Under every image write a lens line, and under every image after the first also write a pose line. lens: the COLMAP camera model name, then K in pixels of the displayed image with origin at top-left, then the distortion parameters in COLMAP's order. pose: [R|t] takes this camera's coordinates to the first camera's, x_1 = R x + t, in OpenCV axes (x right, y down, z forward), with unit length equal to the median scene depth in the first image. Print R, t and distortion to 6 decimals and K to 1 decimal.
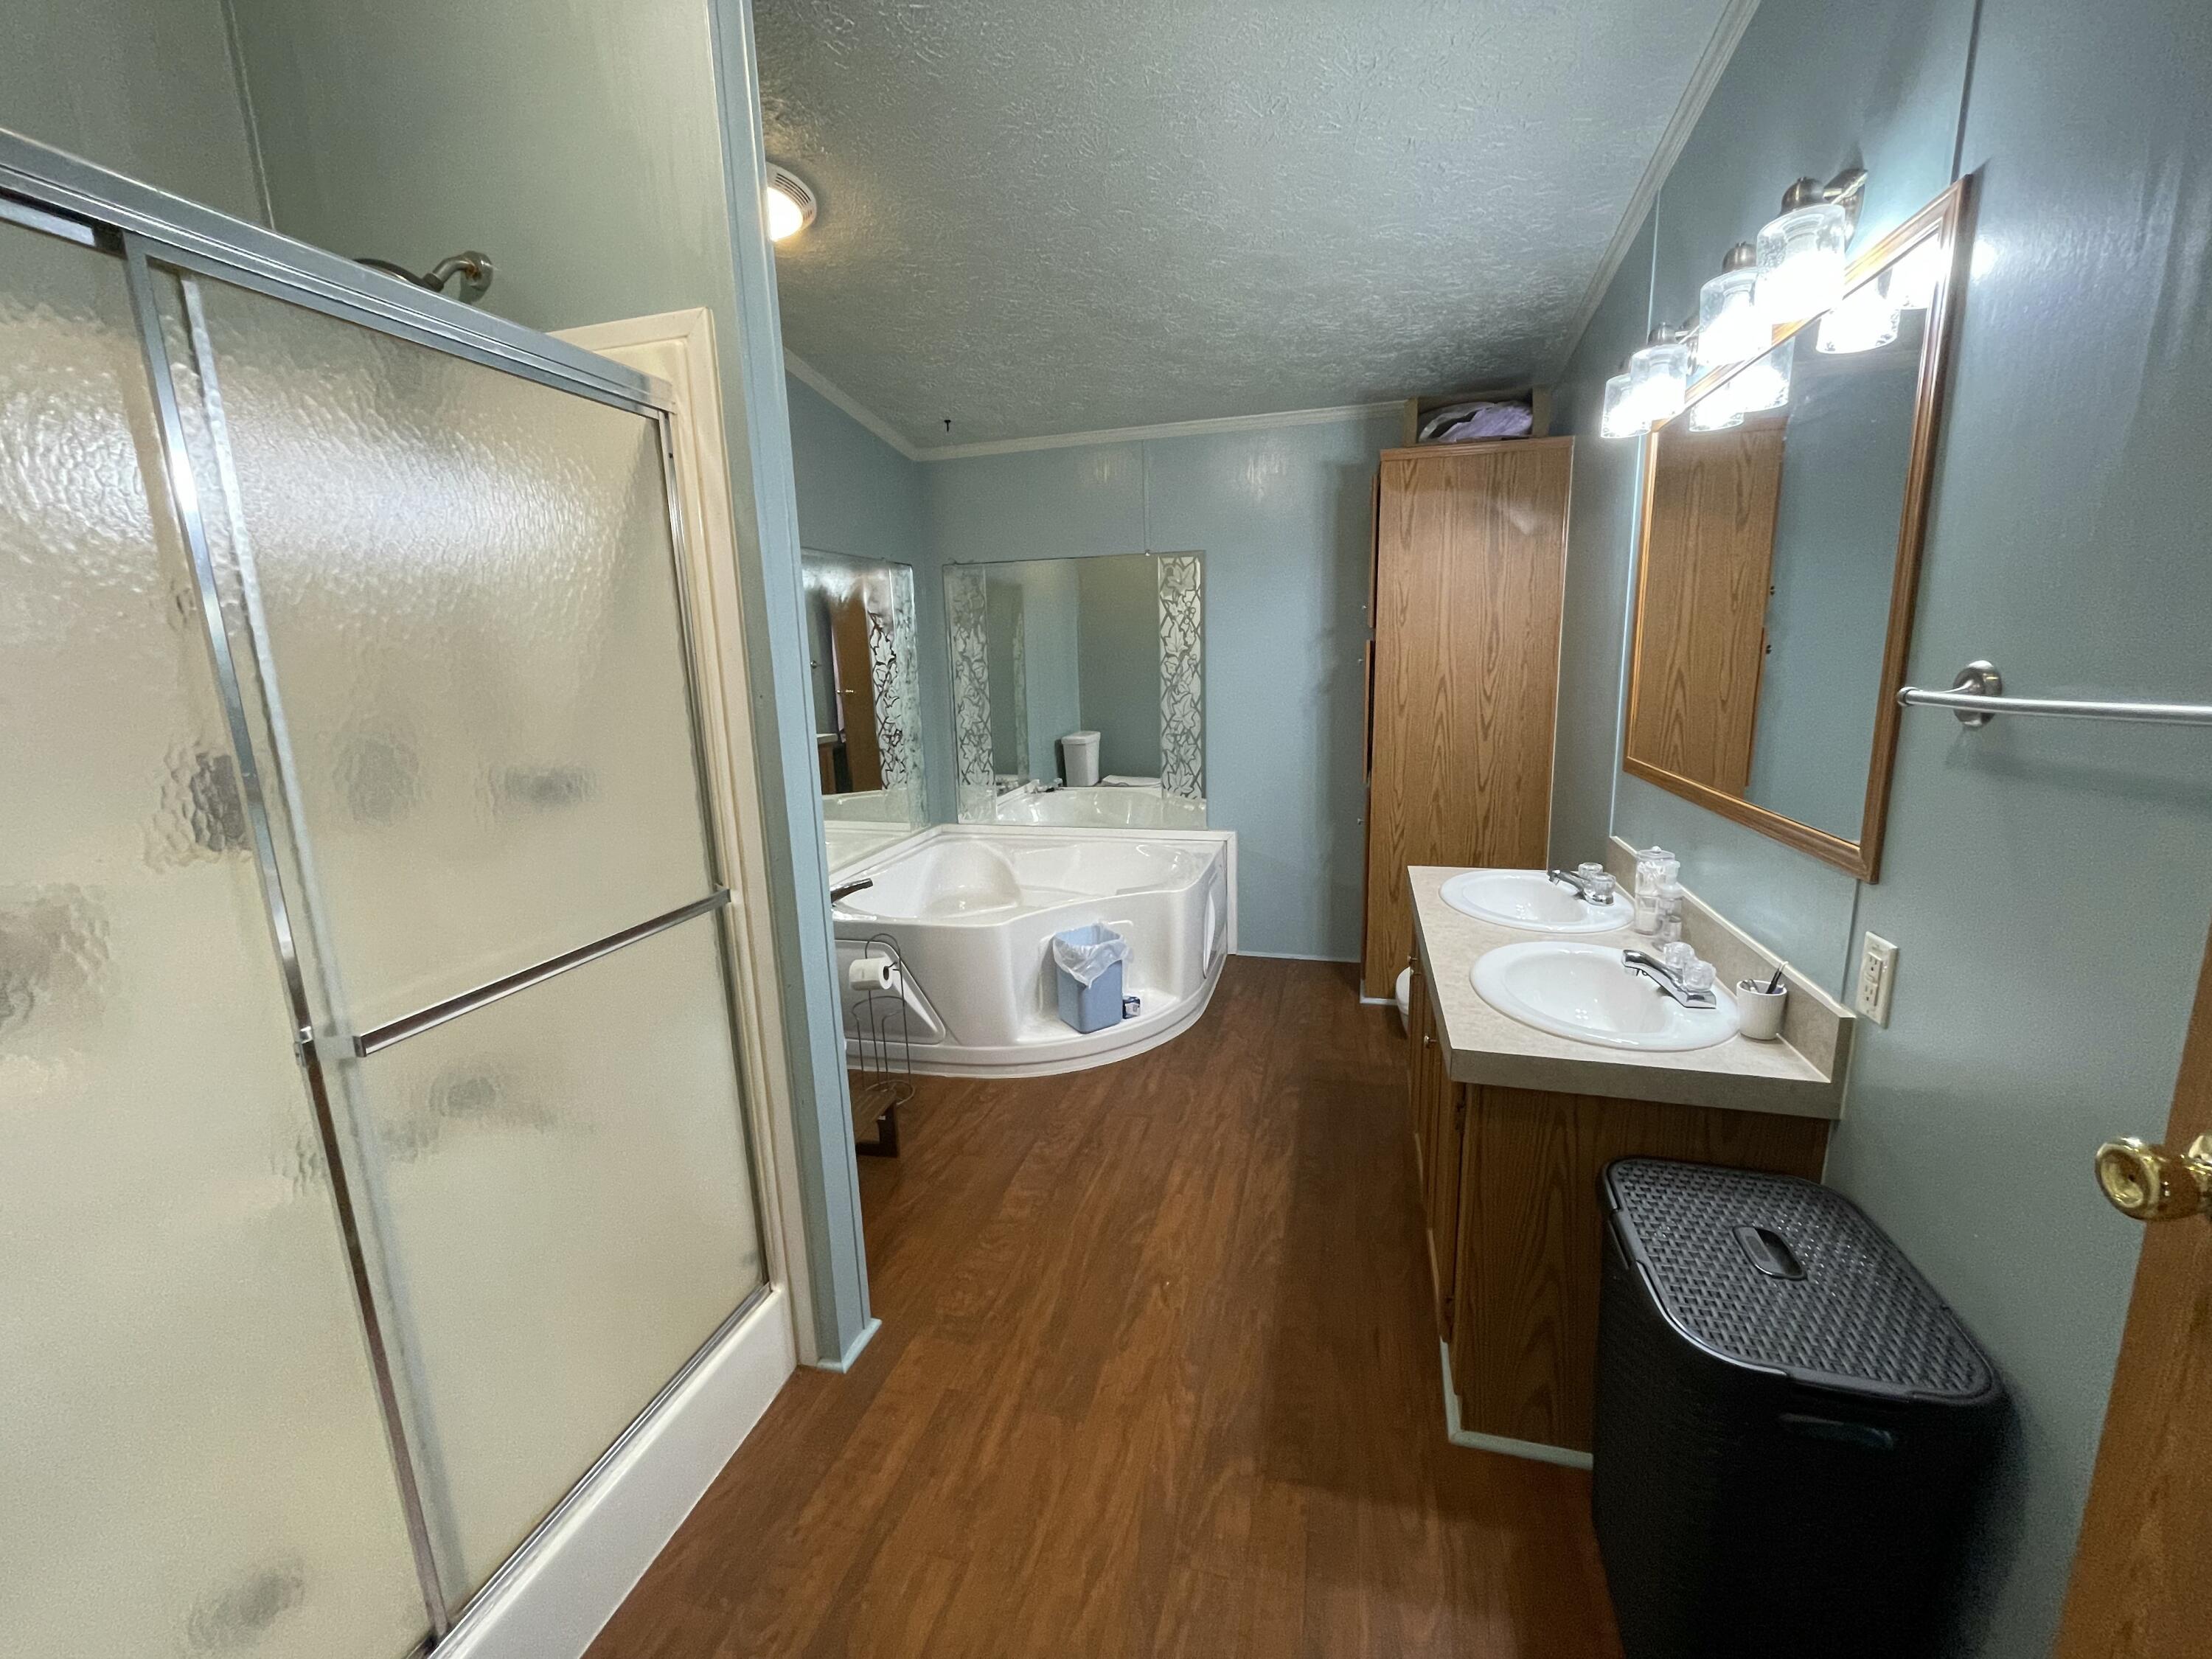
lens RADIAL K [[889.4, 0, 1105.5], [0, 889.4, 825.6], [0, 0, 1]] dist [-0.002070, -0.000523]
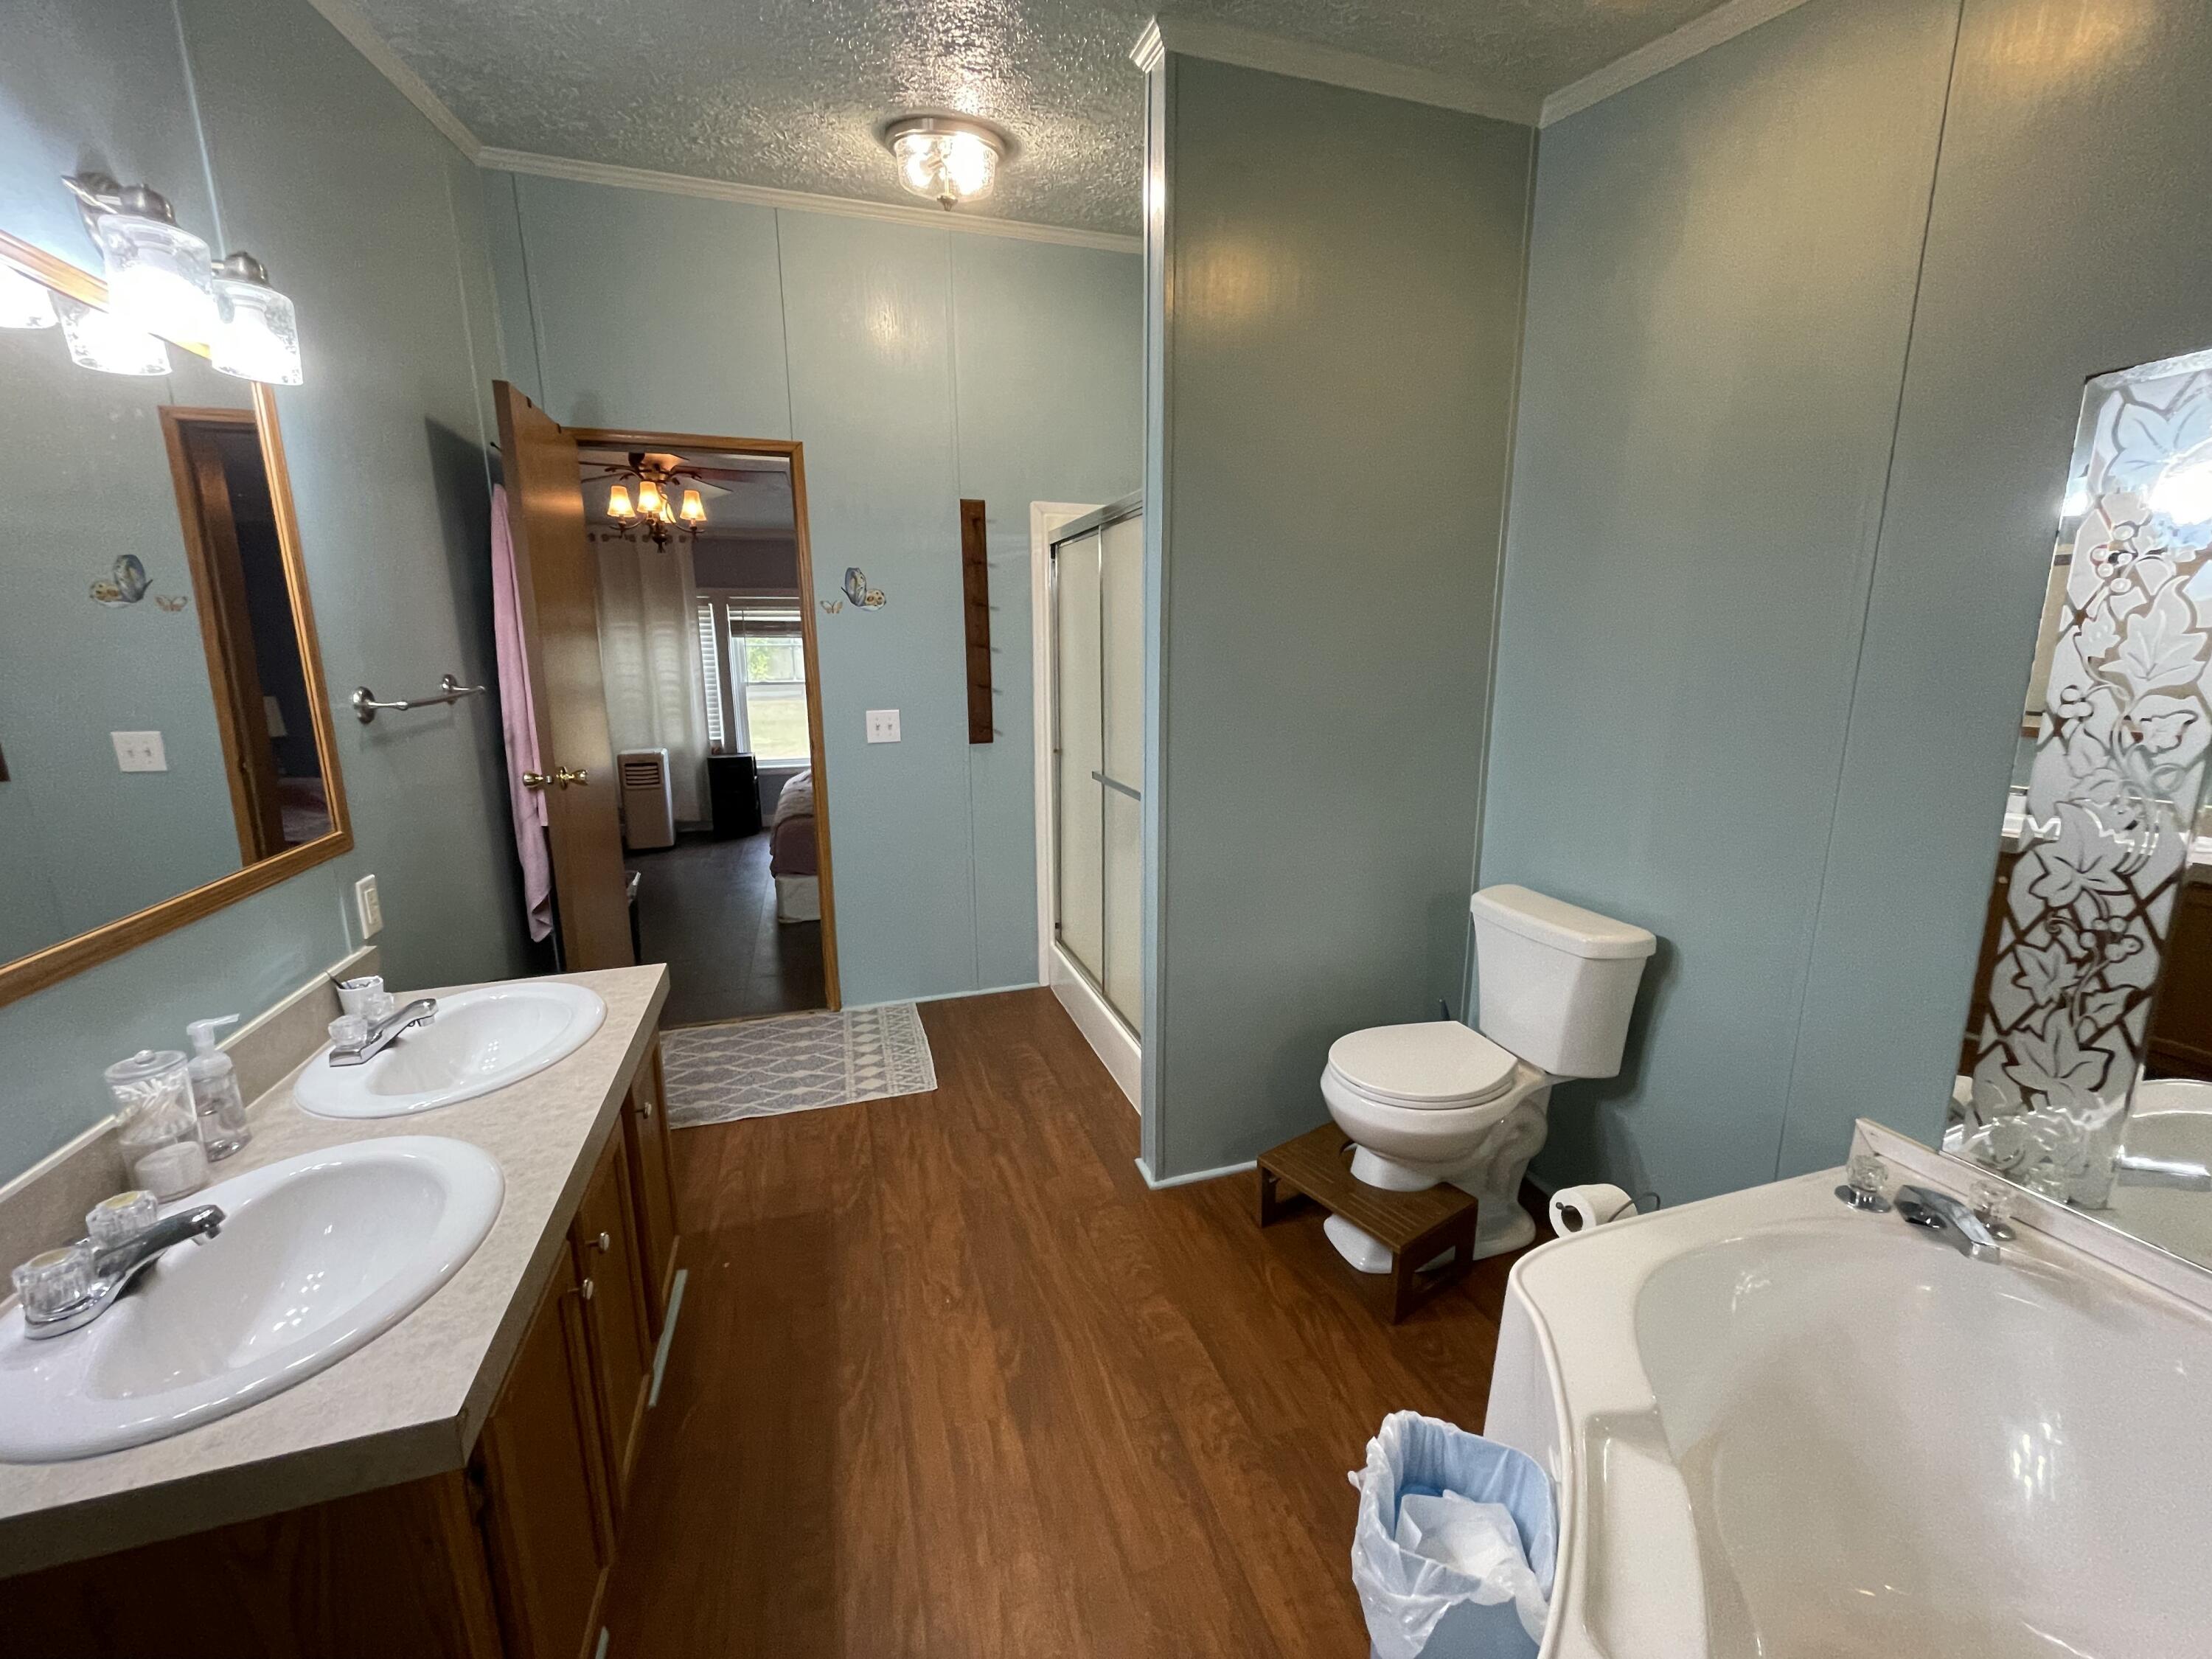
lens RADIAL K [[889.4, 0, 1105.5], [0, 889.4, 825.6], [0, 0, 1]] dist [-0.002070, -0.000523]
pose [[-0.836935, 0.152692, -0.525570, 0.323369], [-0.065938, 0.925168, 0.373786, -0.316005], [0.543315, 0.347490, -0.764238, 1.490875]]
